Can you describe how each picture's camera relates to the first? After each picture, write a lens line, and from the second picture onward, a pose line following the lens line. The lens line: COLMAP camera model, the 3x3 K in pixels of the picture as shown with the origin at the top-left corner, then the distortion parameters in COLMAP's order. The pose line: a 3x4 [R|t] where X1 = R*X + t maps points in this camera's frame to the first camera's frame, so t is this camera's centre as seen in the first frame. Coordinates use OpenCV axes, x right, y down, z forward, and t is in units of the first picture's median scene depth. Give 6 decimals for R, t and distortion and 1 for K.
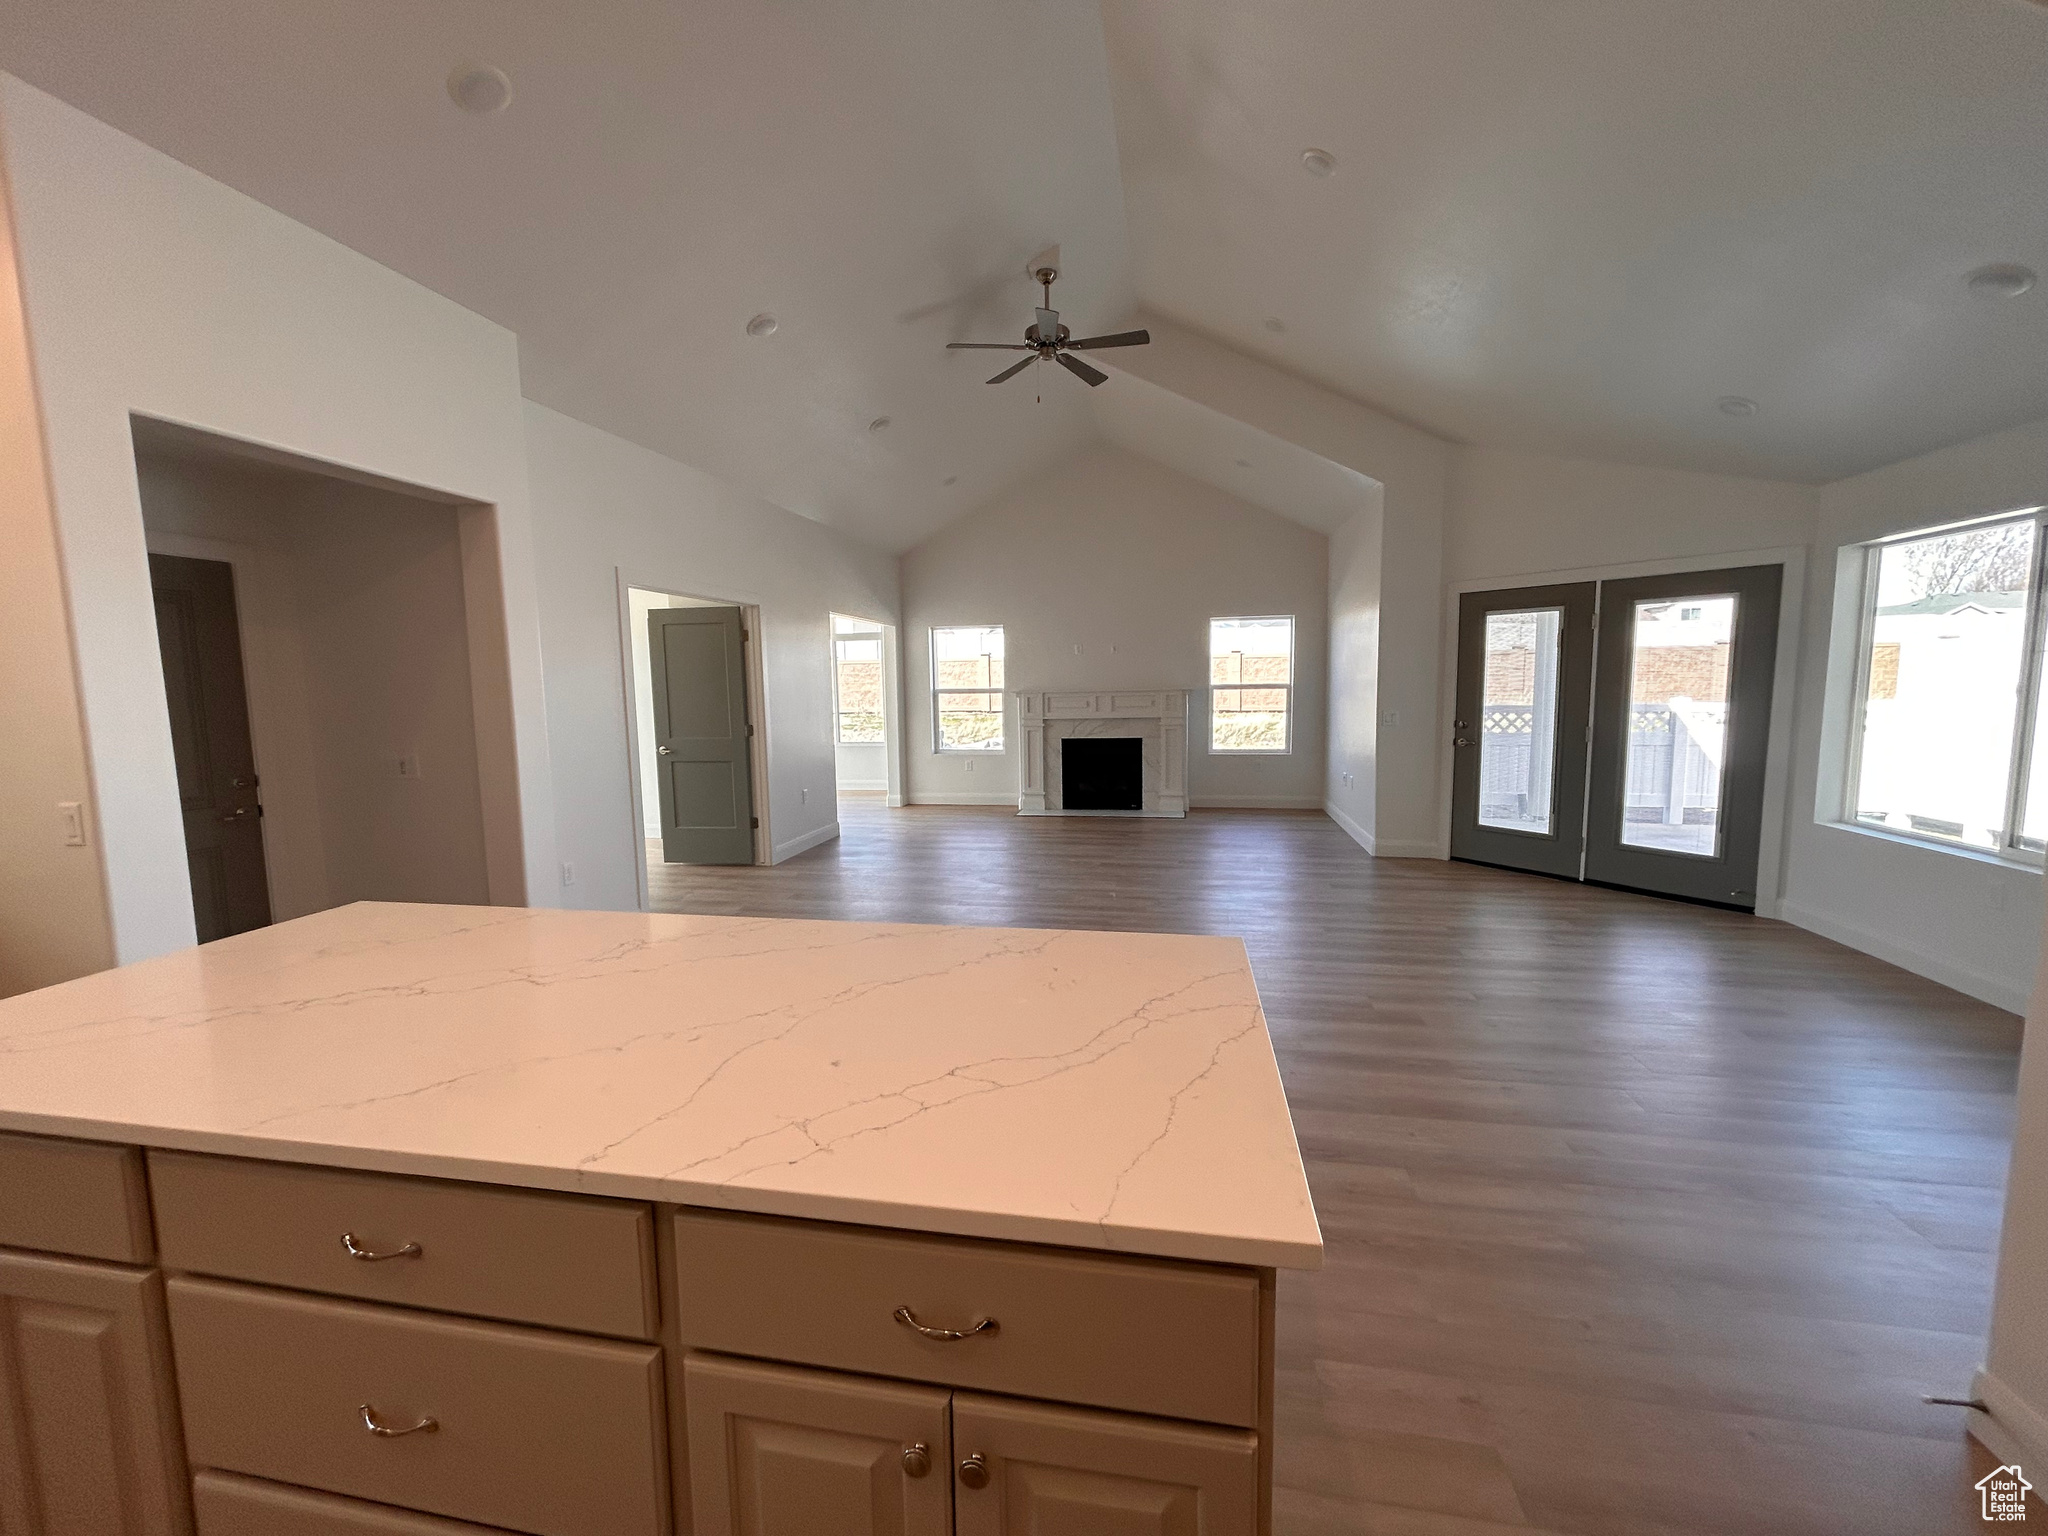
lens RADIAL K [[823.4, 0, 1023.9], [0, 823.4, 767.7], [0, 0, 1]] dist [-0.002674, -0.000363]
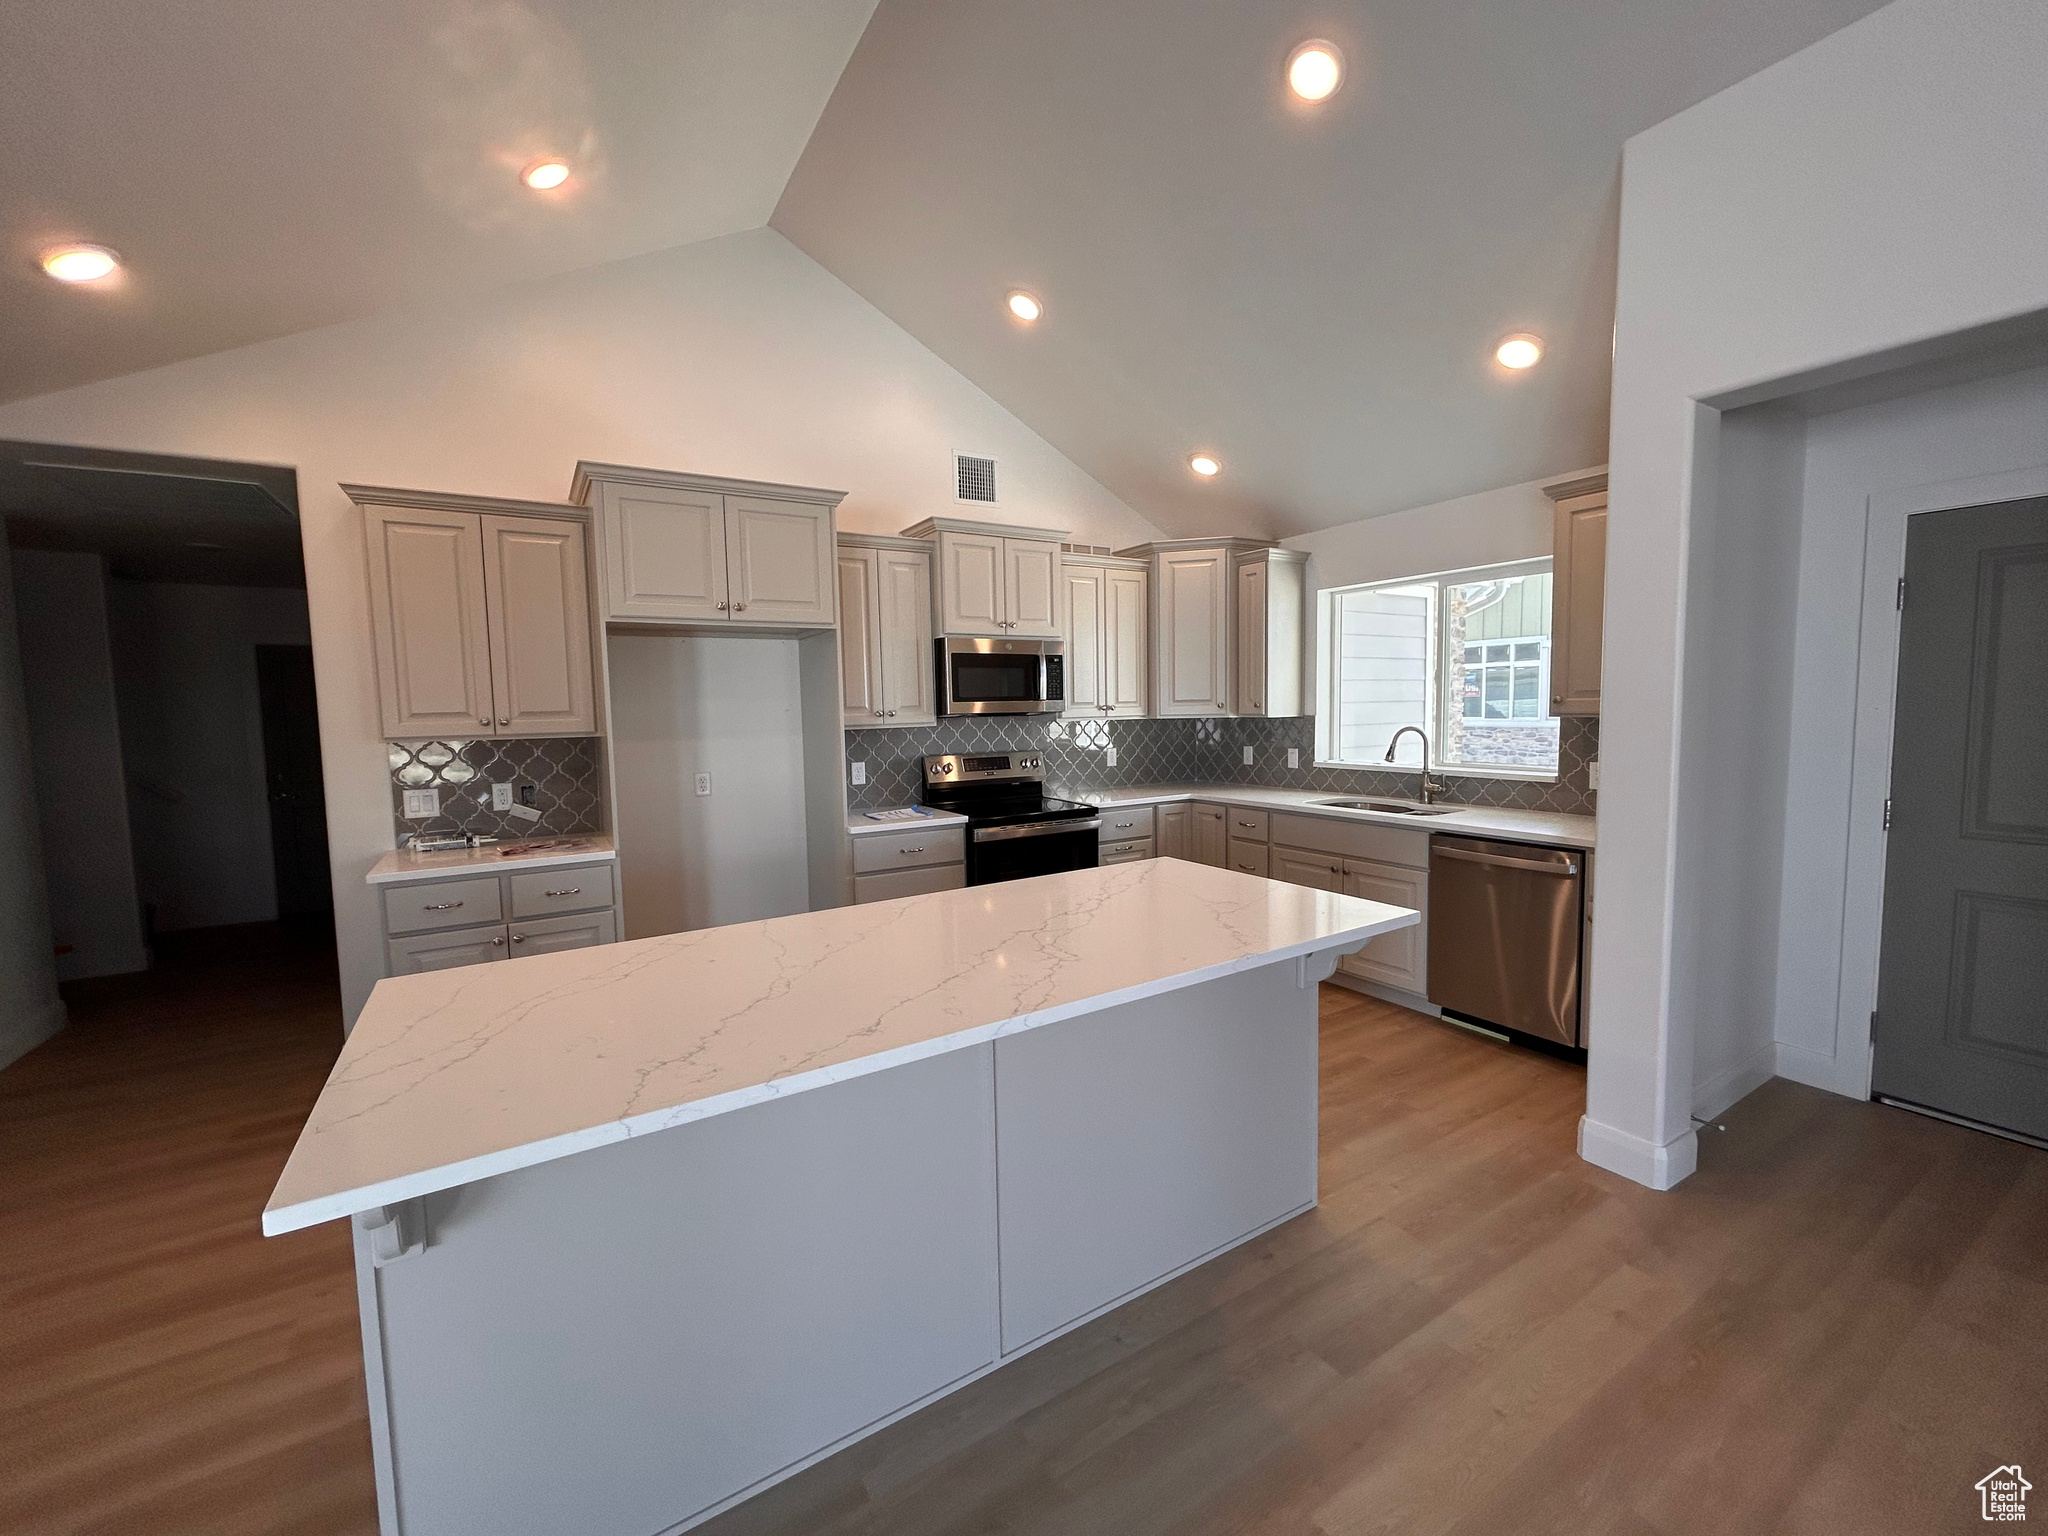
lens RADIAL K [[823.4, 0, 1023.0], [0, 823.4, 769.5], [0, 0, 1]] dist [-0.002674, -0.000363]
pose [[-0.736563, 0.079951, -0.671626, 0.293360], [-0.044825, 0.985036, 0.166418, -0.228508], [0.674881, 0.152683, -0.721958, 2.058153]]
